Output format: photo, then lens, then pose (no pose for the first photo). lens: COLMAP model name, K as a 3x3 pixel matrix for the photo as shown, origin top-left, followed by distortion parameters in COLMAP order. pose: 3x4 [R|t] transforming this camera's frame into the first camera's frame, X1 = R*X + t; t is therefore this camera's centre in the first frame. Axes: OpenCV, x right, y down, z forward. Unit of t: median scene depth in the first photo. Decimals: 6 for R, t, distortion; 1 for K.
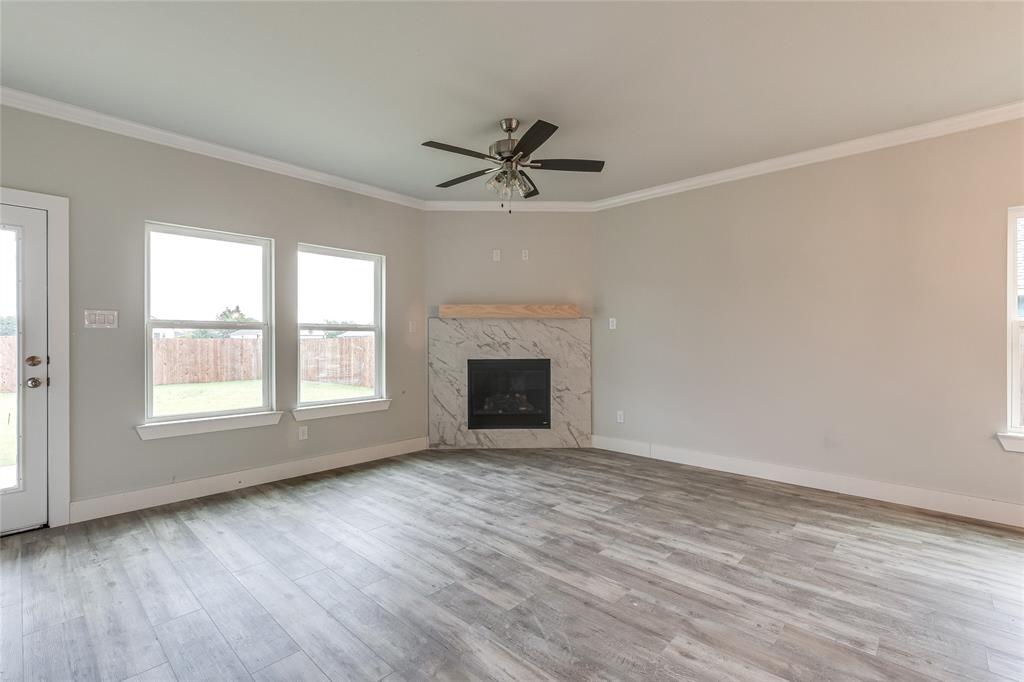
lens RADIAL K [[456.0, 0, 512.0], [0, 456.0, 341.0], [0, 0, 1]] dist [0.000571, 0.000230]
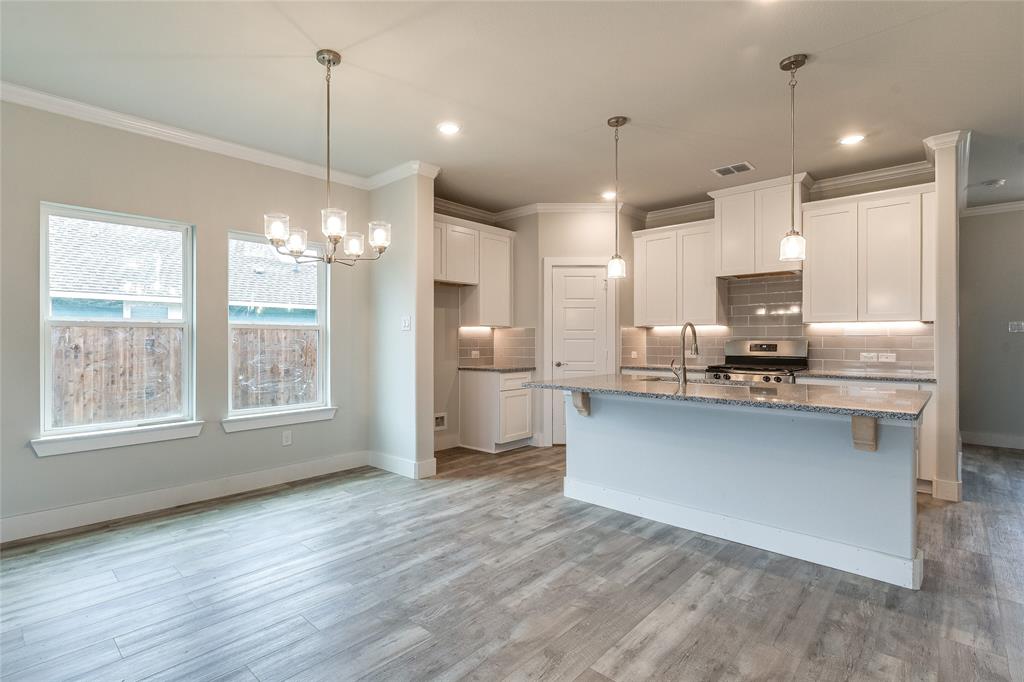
lens RADIAL K [[497.7, 0, 467.6], [0, 497.7, 342.8], [0, 0, 1]] dist [0.004564, 0.000549]
pose [[0.037999, -0.005471, 0.999263, 0.047693], [0.000073, 0.999985, 0.005473, -0.001842], [-0.999278, -0.000135, 0.037999, 0.042411]]
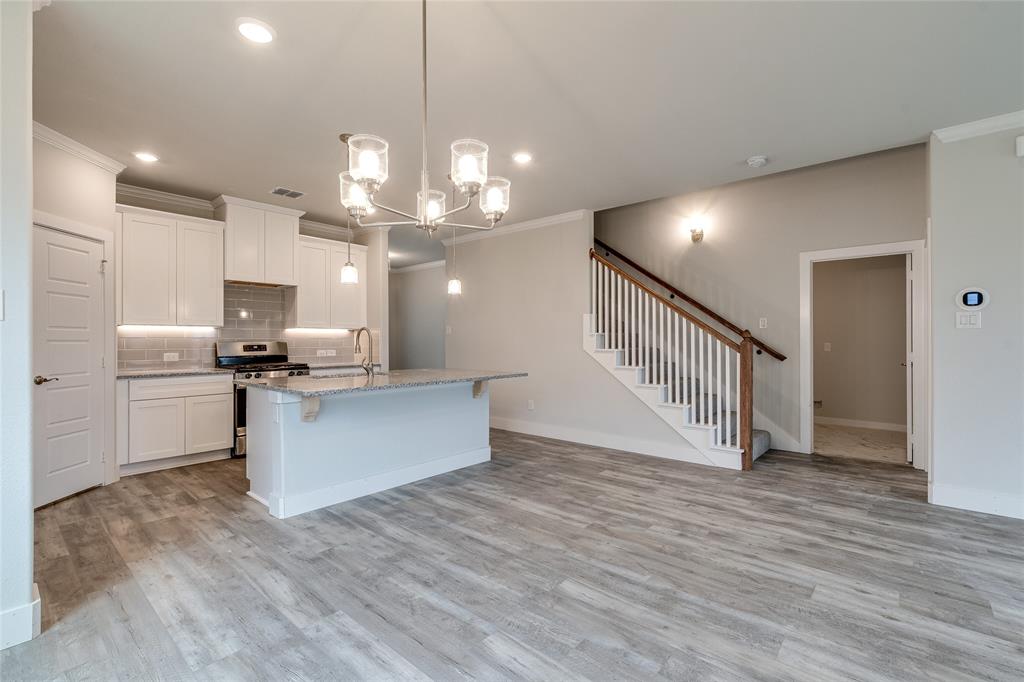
lens RADIAL K [[456.0, 0, 512.0], [0, 456.0, 341.0], [0, 0, 1]] dist [0.000571, 0.000230]
pose [[-0.999666, 0.004025, -0.025546, 0.520818], [0.003985, 0.999991, 0.001620, -0.002219], [0.025552, 0.001518, -0.999672, 0.546260]]
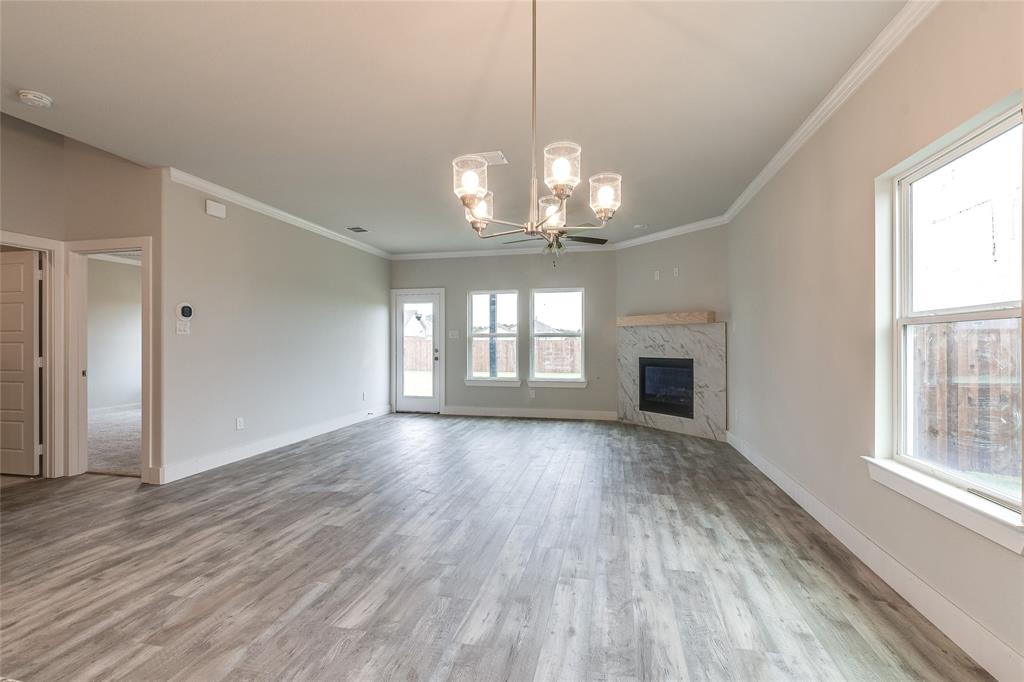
lens RADIAL K [[457.7, 0, 517.1], [0, 457.7, 342.1], [0, 0, 1]] dist [-0.001469, -0.000402]
pose [[0.506813, -0.001068, -0.862055, 0.868780], [0.000836, 0.999999, -0.000748, -0.002588], [0.862056, -0.000342, 0.506813, 0.024333]]
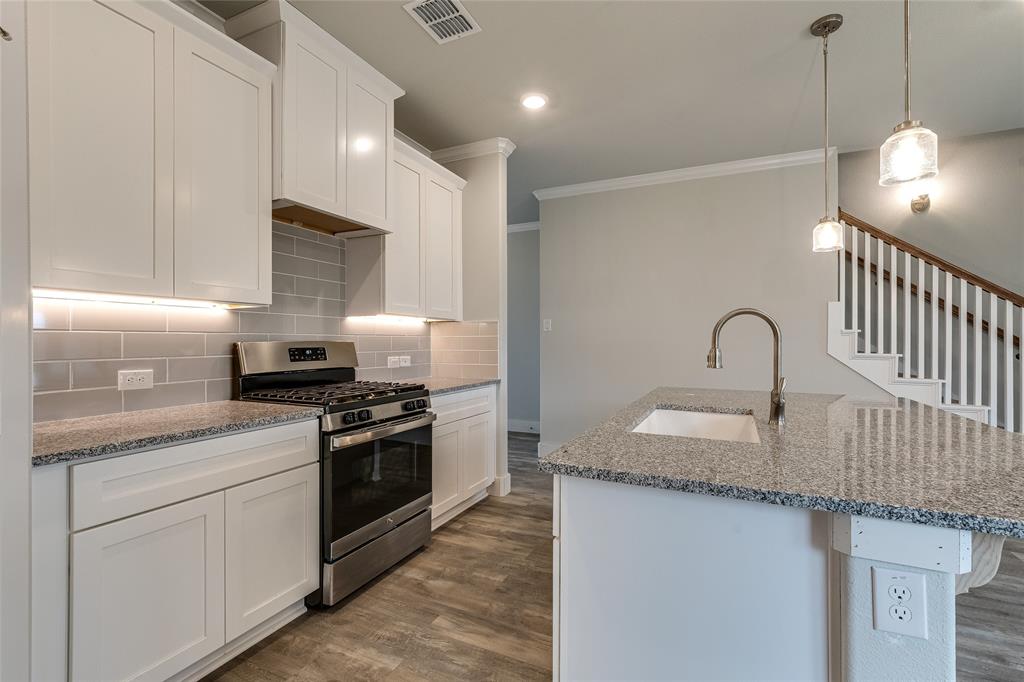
lens RADIAL K [[460.3, 0, 515.2], [0, 460.3, 338.1], [0, 0, 1]] dist [0.000252, 0.000127]
pose [[-0.954226, -0.001061, -0.299086, 1.021307], [-0.000534, 0.999998, -0.001844, -0.003694], [0.299087, -0.001600, -0.954224, 0.039073]]
